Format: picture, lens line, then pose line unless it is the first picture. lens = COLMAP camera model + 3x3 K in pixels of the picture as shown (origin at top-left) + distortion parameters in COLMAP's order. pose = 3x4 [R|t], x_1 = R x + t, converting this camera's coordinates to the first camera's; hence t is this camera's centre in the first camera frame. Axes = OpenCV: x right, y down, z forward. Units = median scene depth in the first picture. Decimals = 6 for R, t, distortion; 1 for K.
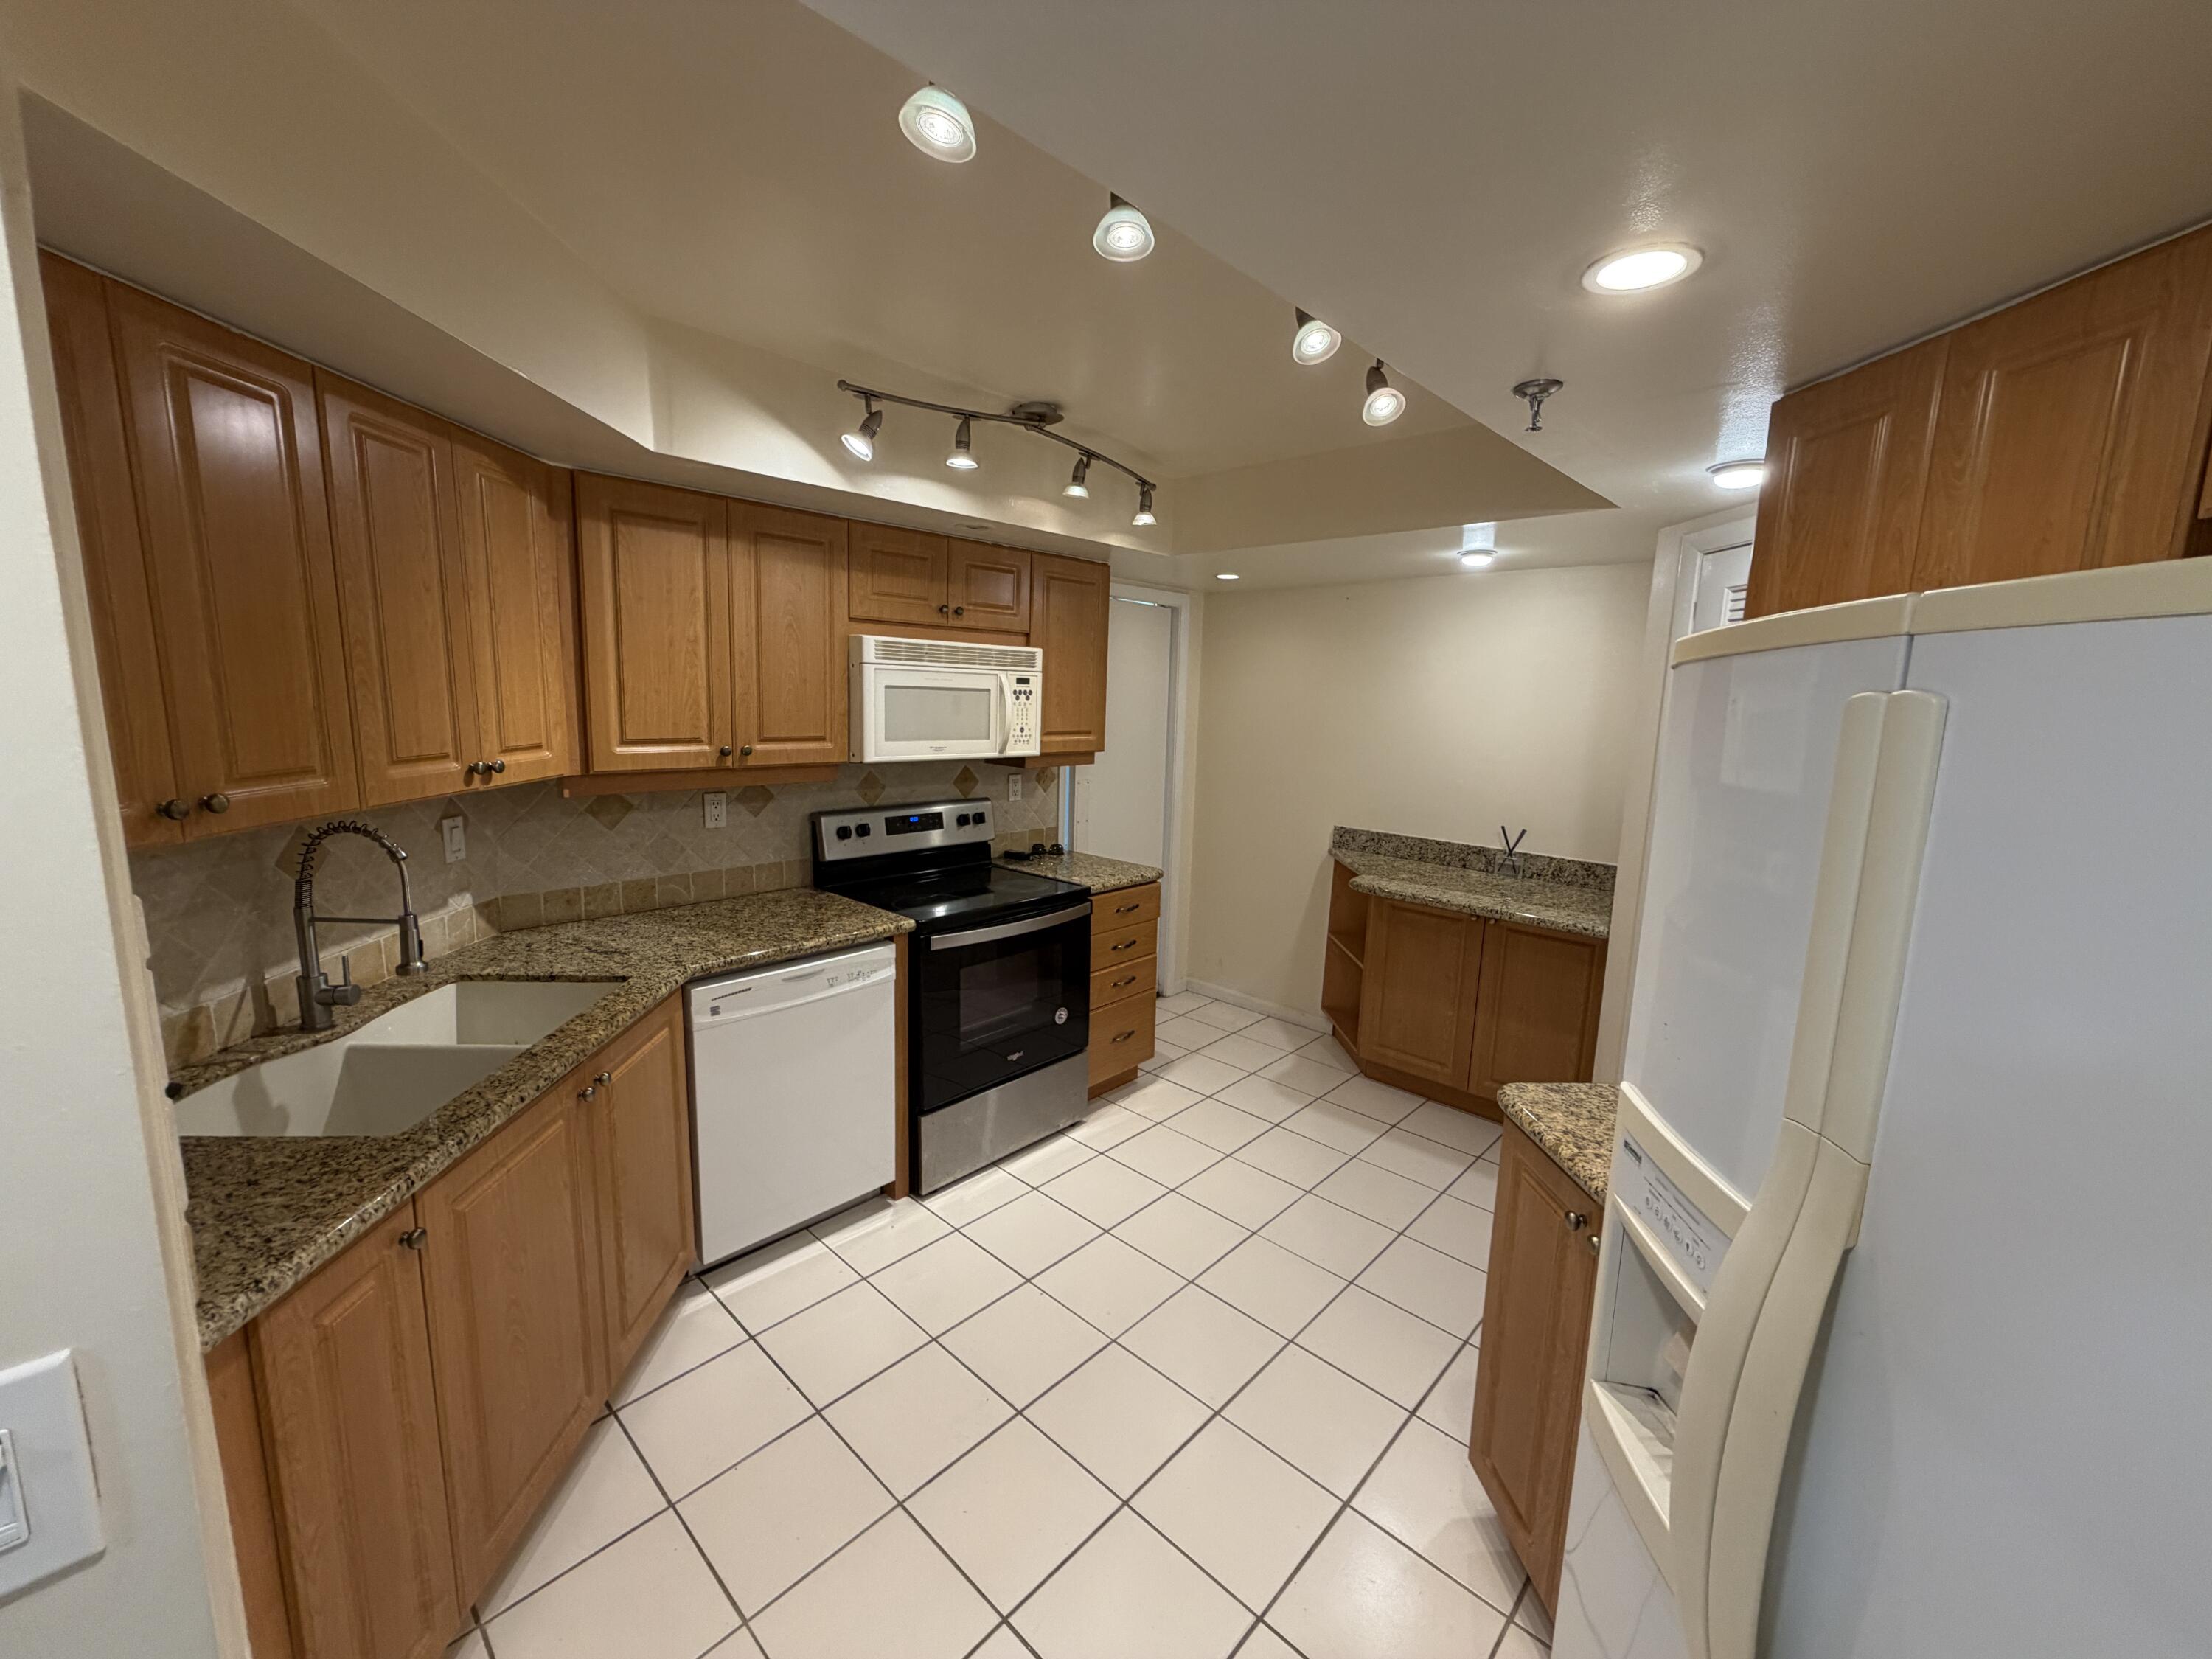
lens RADIAL K [[875.5, 0, 1104.2], [0, 875.5, 828.9], [0, 0, 1]] dist [-0.005848, 0.001034]
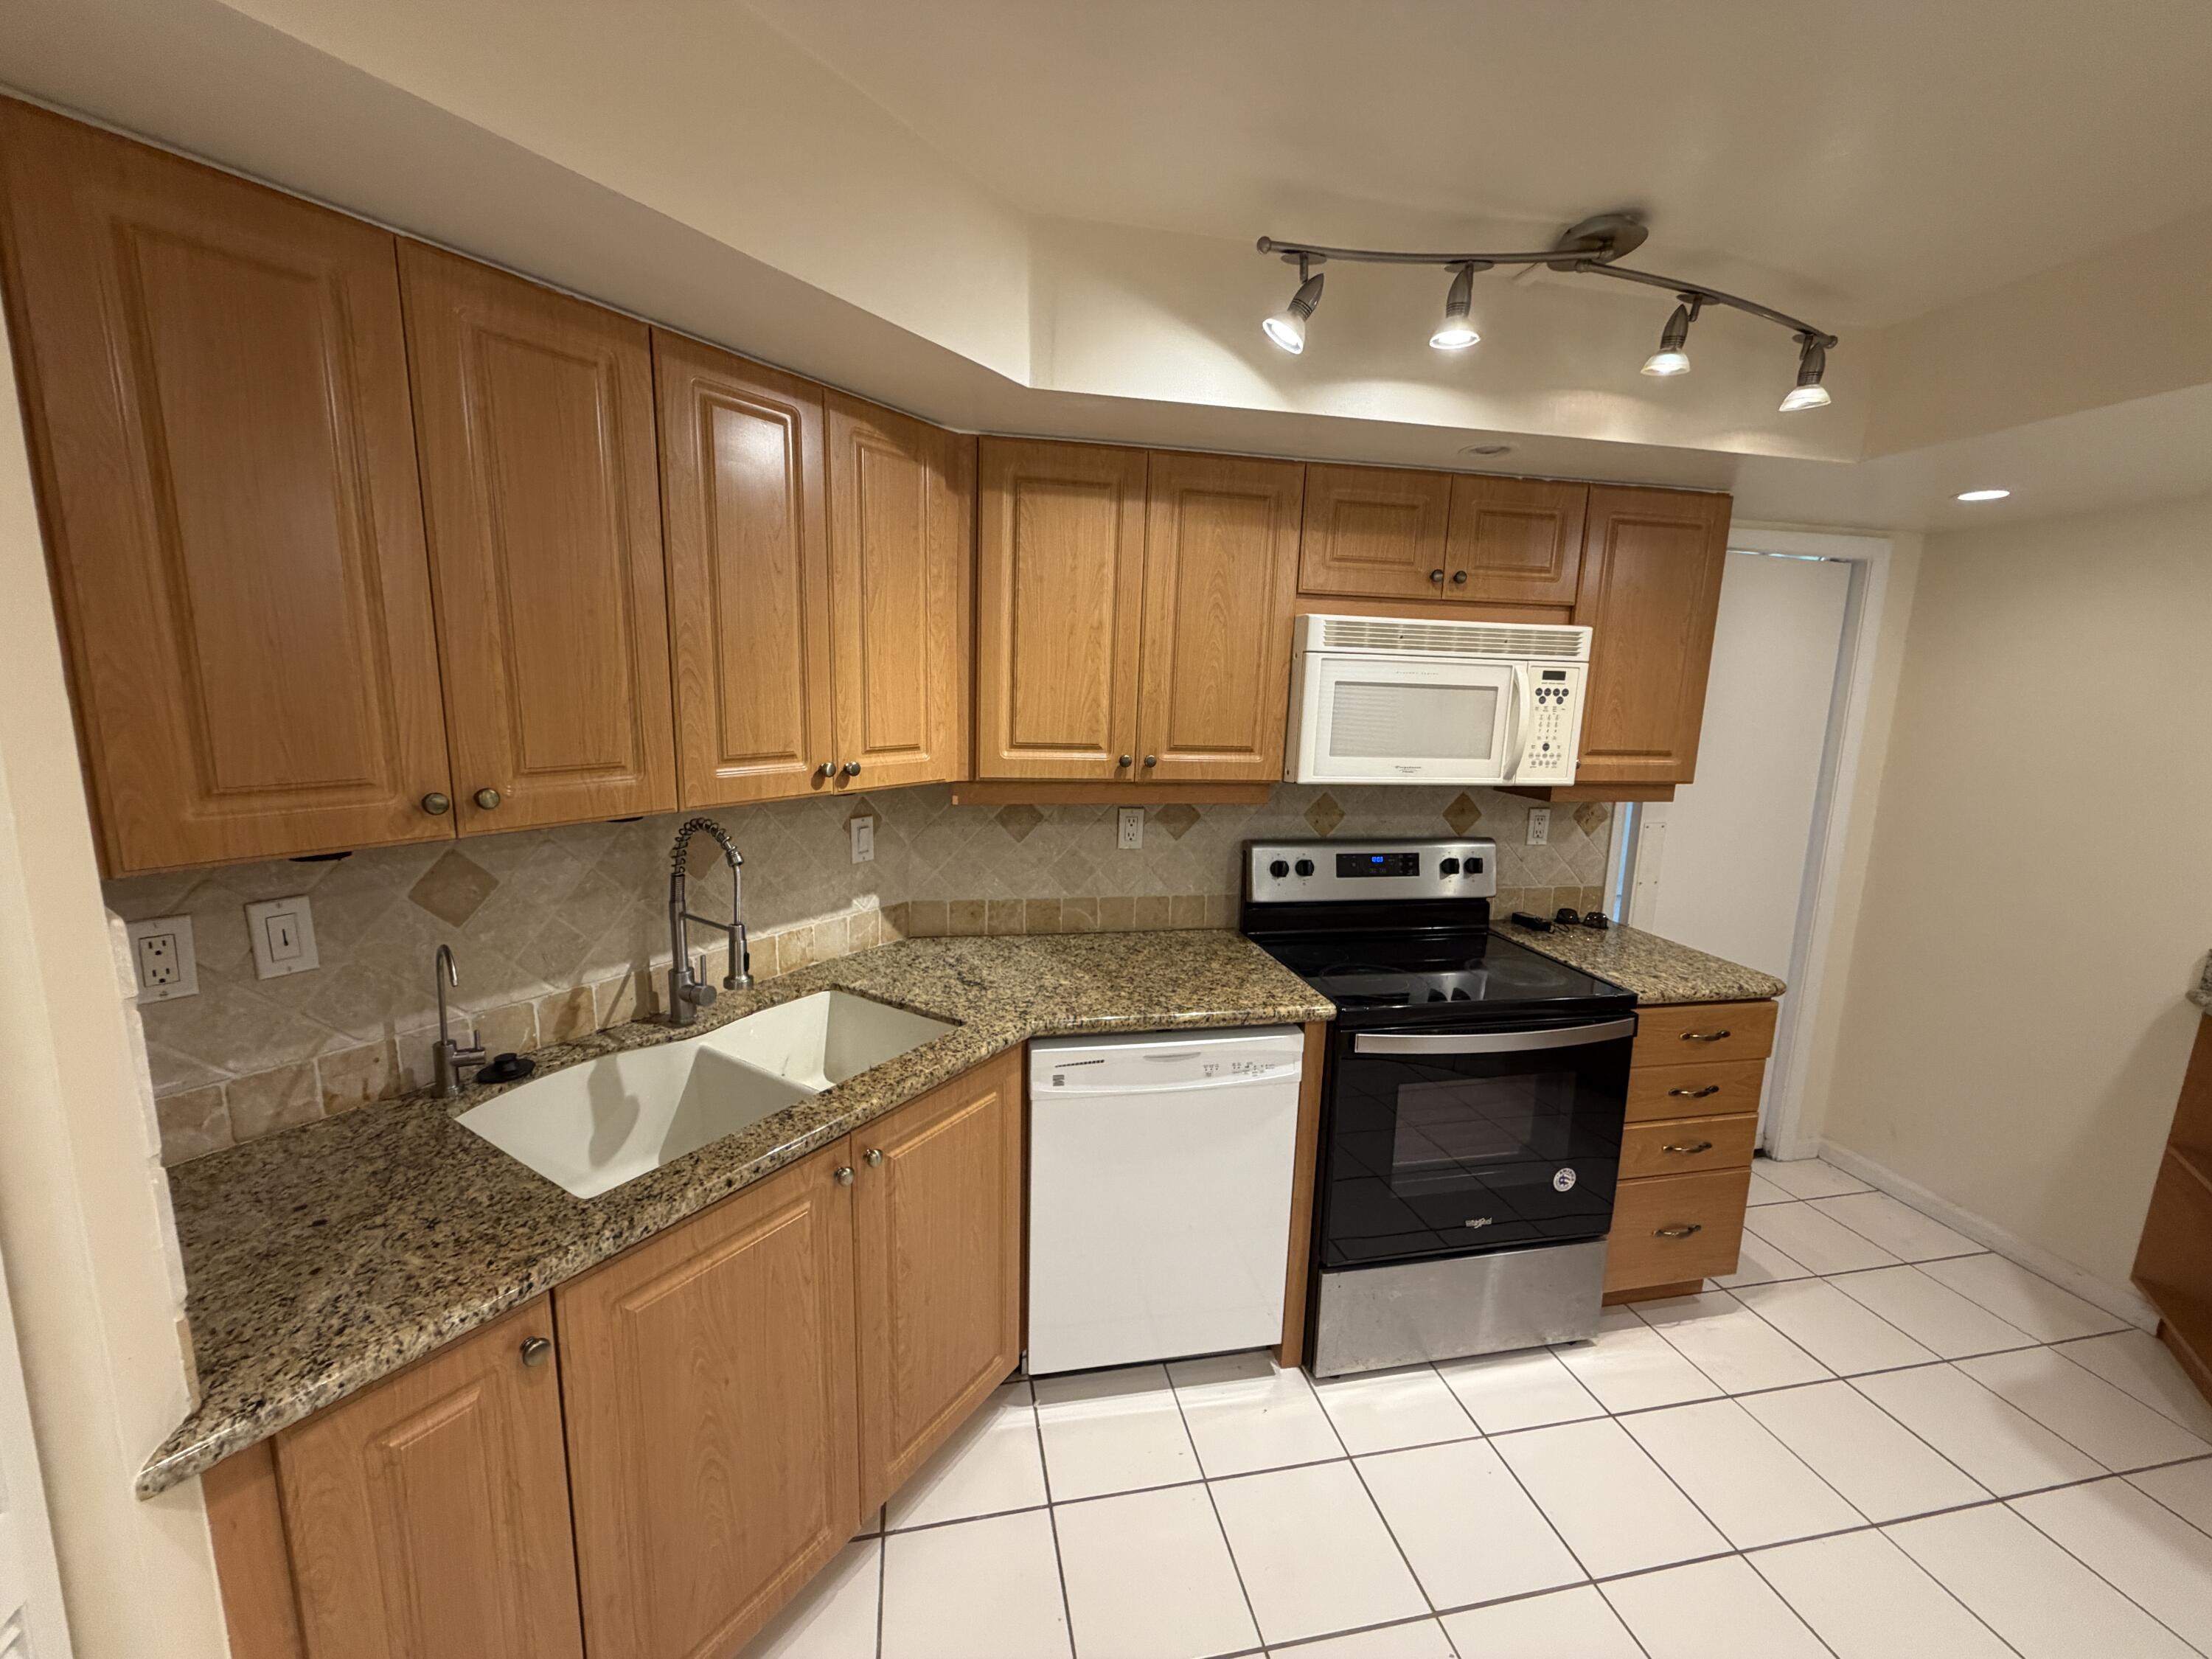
lens RADIAL K [[875.5, 0, 1096.9], [0, 875.5, 828.6], [0, 0, 1]] dist [-0.005848, 0.001034]
pose [[0.810581, 0.086883, -0.579145, 0.029912], [-0.092981, 0.995483, 0.019205, -0.039027], [0.578198, 0.038282, 0.814998, 0.316882]]
